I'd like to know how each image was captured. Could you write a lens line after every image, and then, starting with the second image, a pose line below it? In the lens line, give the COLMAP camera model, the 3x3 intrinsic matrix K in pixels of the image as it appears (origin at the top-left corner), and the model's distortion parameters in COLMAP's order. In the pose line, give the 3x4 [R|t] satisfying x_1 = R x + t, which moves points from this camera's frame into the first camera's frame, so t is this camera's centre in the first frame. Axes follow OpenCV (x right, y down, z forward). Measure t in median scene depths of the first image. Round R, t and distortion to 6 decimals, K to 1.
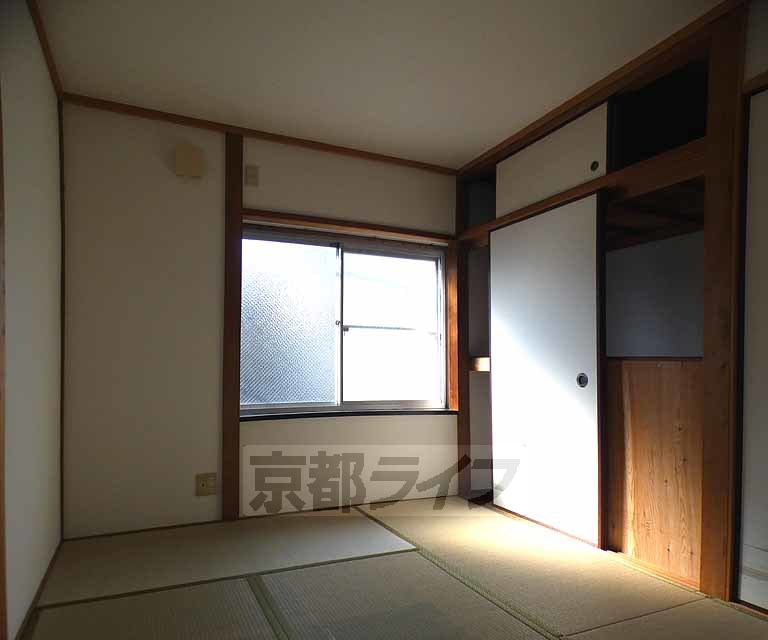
lens RADIAL K [[532.0, 0, 384.0], [0, 532.0, 320.0], [0, 0, 1]] dist [0.082868, -0.085017]
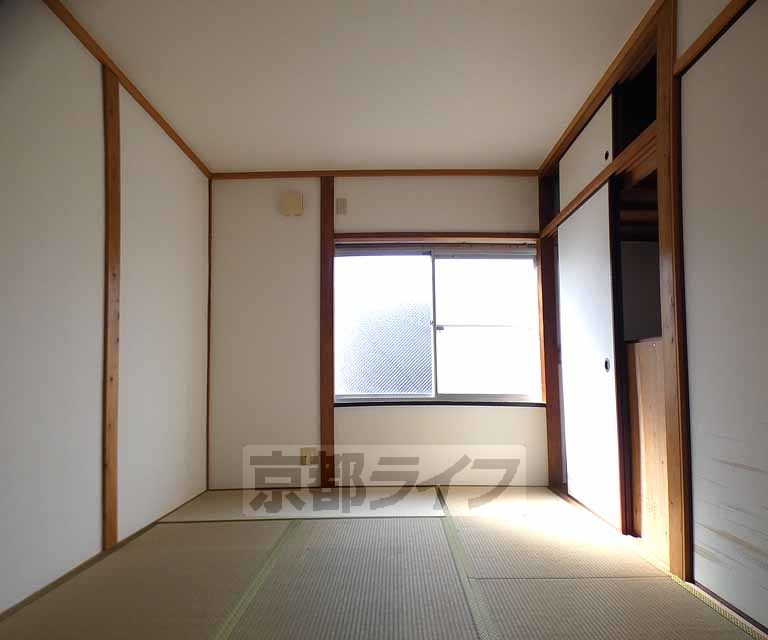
lens RADIAL K [[543.6, 0, 383.8], [0, 543.6, 292.0], [0, 0, 1]] dist [0.001042, 0.002294]
pose [[0.910994, -0.074567, -0.405623, 0.335372], [0.047628, 0.995960, -0.076123, 0.026842], [0.409661, 0.050029, 0.910865, -0.087972]]
